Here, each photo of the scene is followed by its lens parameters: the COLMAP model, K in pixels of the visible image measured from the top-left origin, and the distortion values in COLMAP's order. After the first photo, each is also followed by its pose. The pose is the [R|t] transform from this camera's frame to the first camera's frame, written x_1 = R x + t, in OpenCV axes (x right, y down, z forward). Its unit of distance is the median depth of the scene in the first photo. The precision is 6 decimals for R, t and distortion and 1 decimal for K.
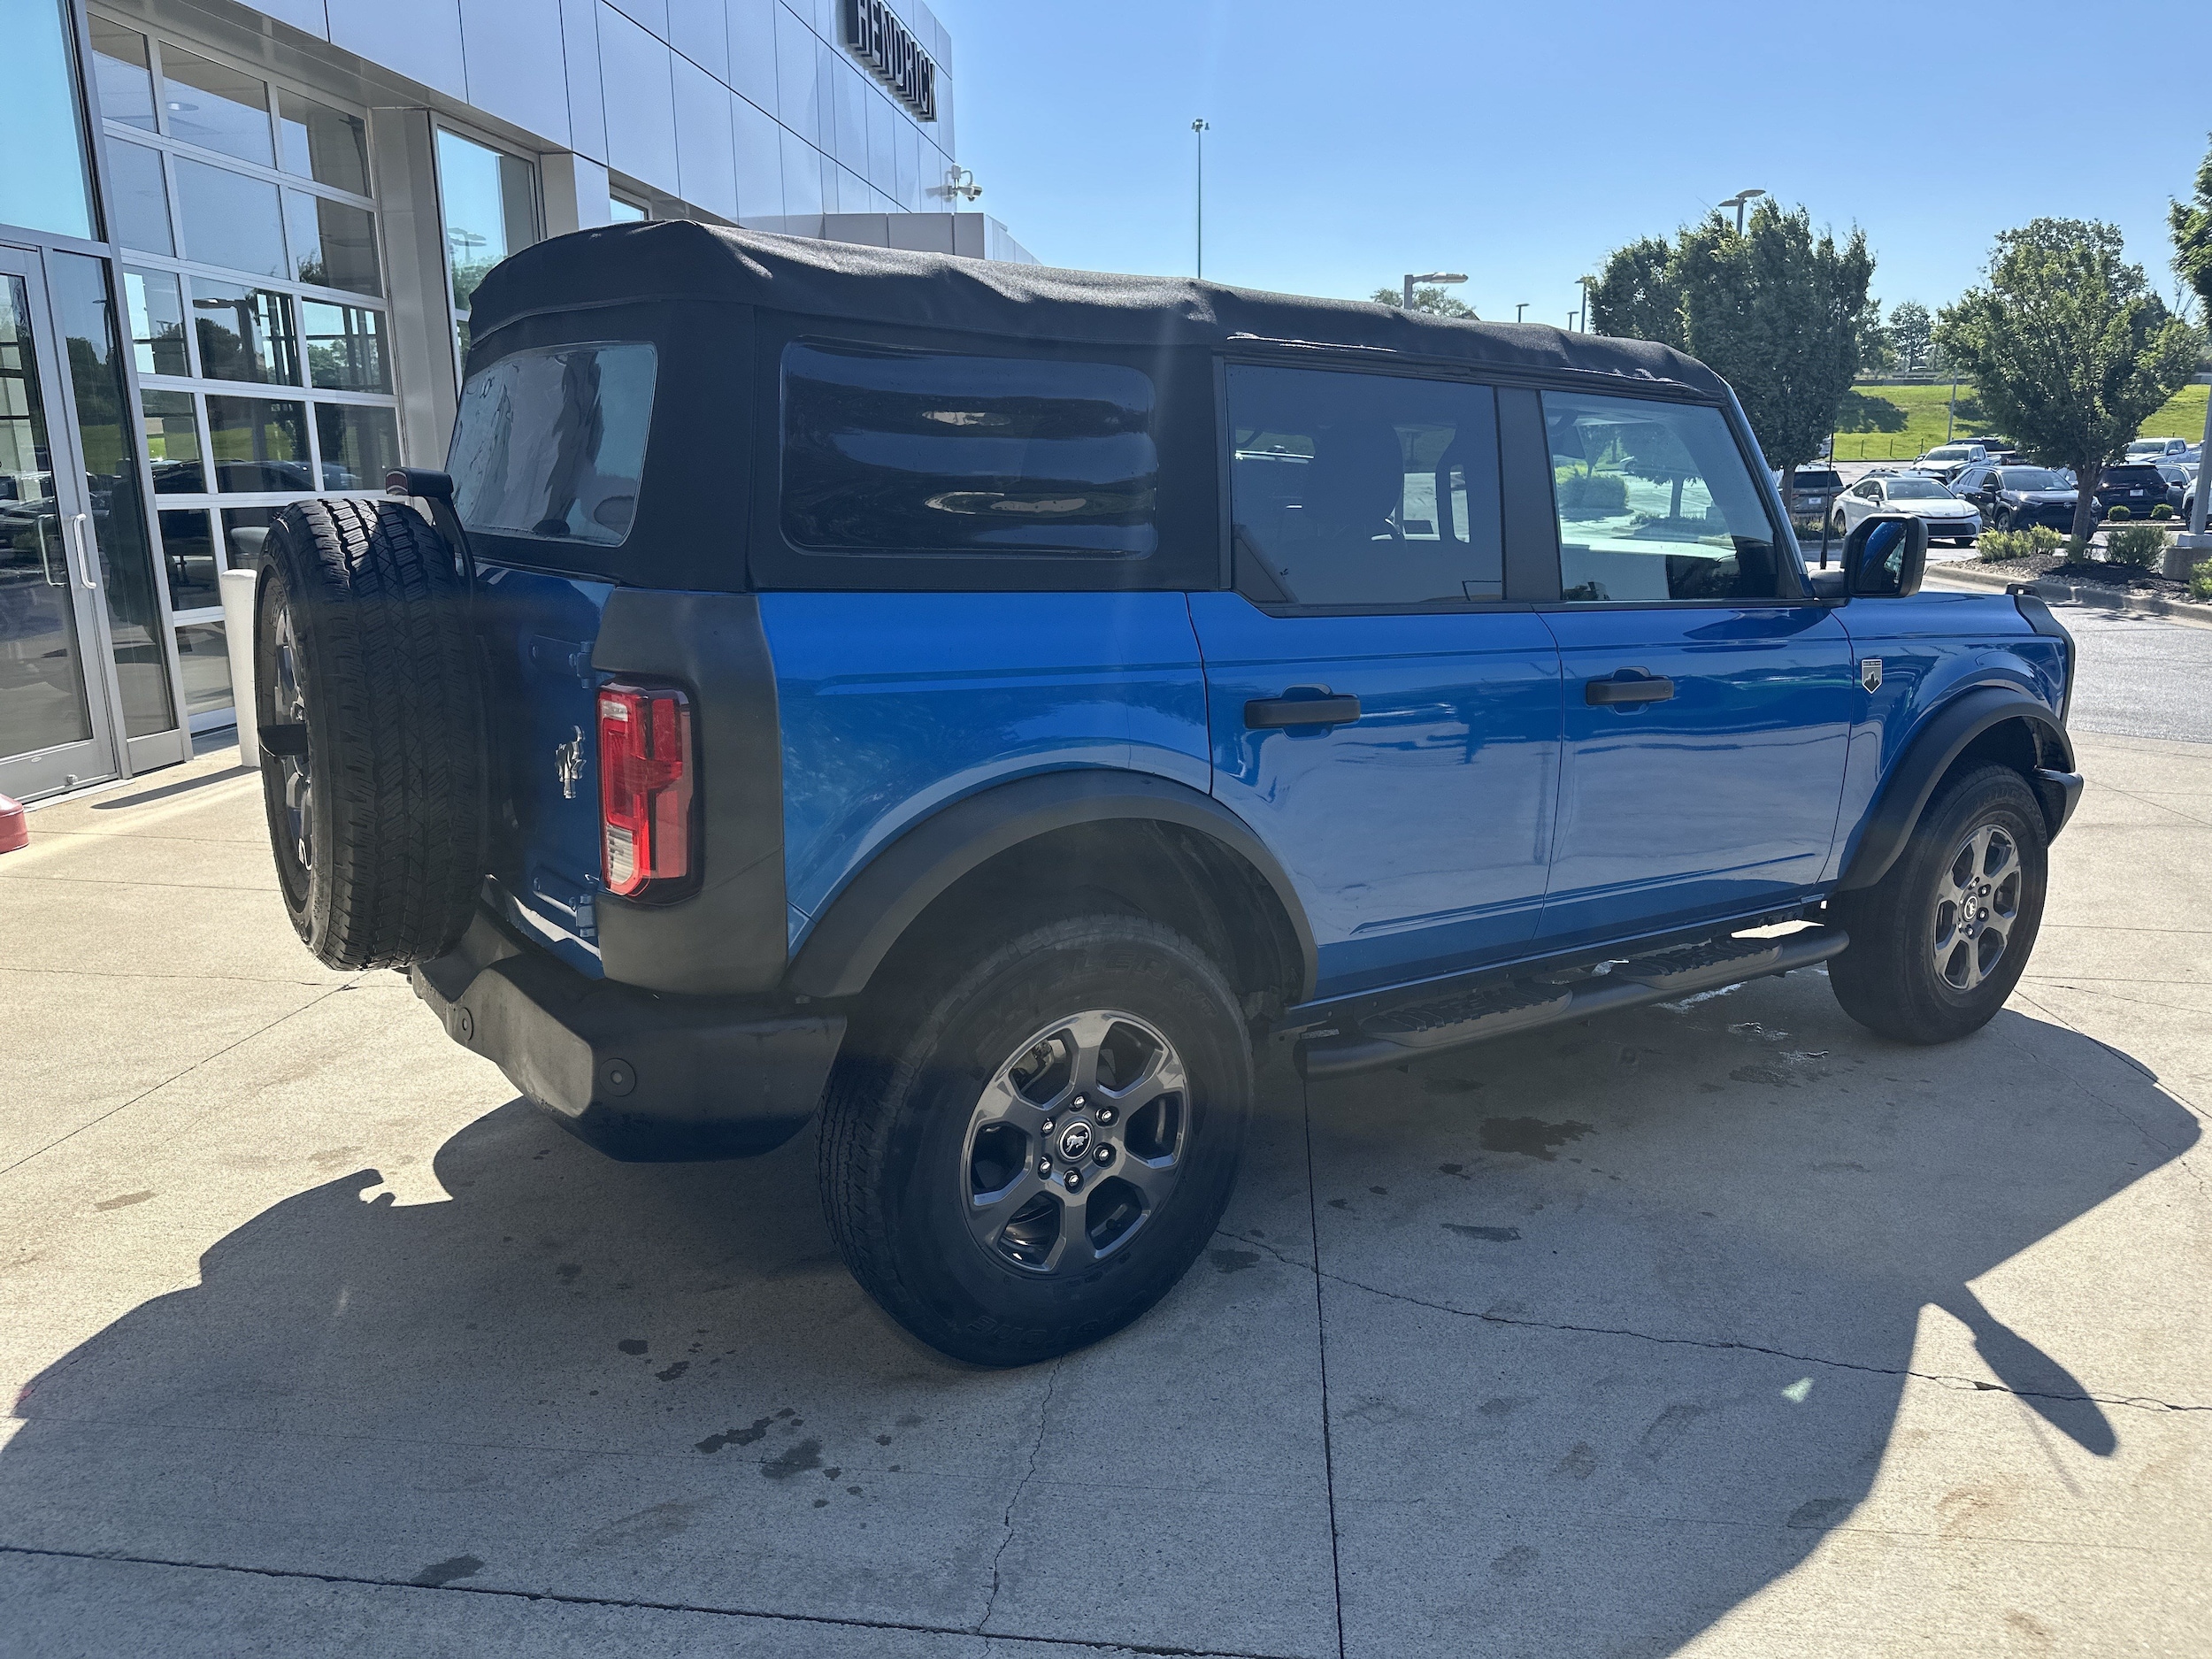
lens RADIAL K [[1579.7, 0, 1106.0], [0, 1579.7, 829.5], [0, 0, 1]] dist [0.016380, -0.000067]
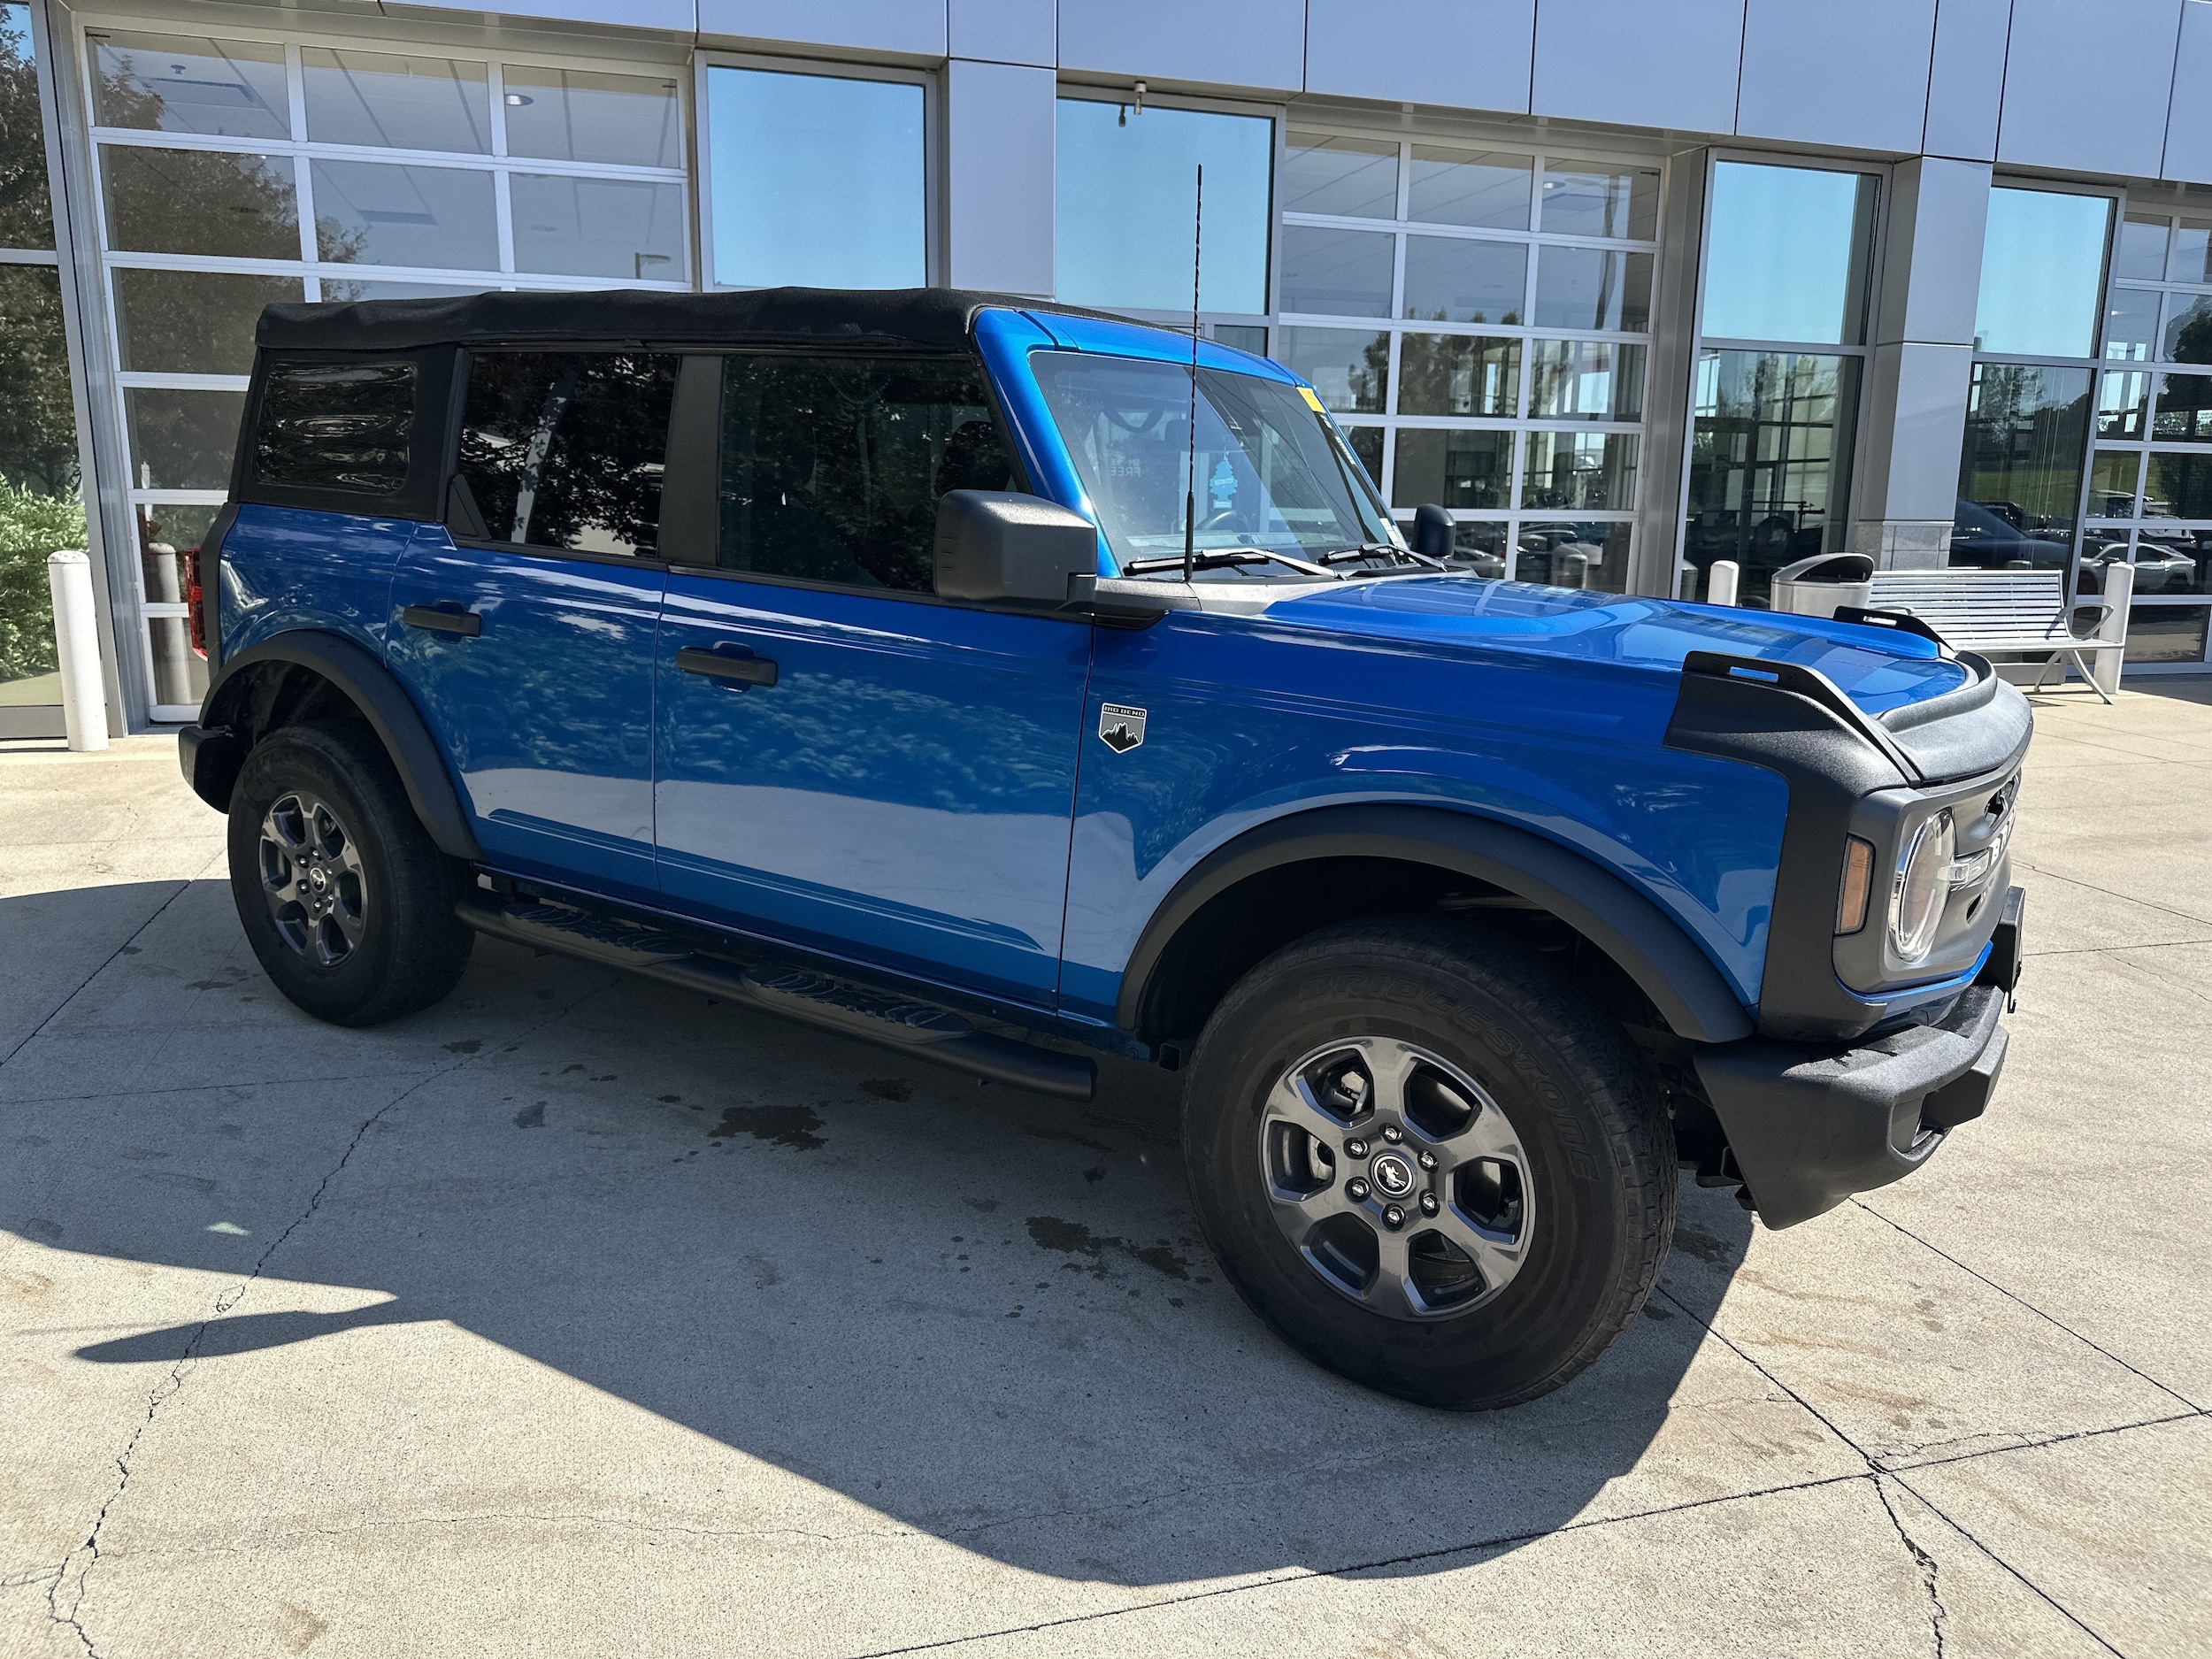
lens RADIAL K [[1528.3, 0, 1106.0], [0, 1528.3, 763.2], [0, 0, 1]] dist [-0.005968, -0.002364]
pose [[0.379884, 0.155967, -0.911791, 0.702322], [-0.203604, 0.975609, 0.082054, -0.086821], [0.902349, 0.154473, 0.402374, 0.459645]]
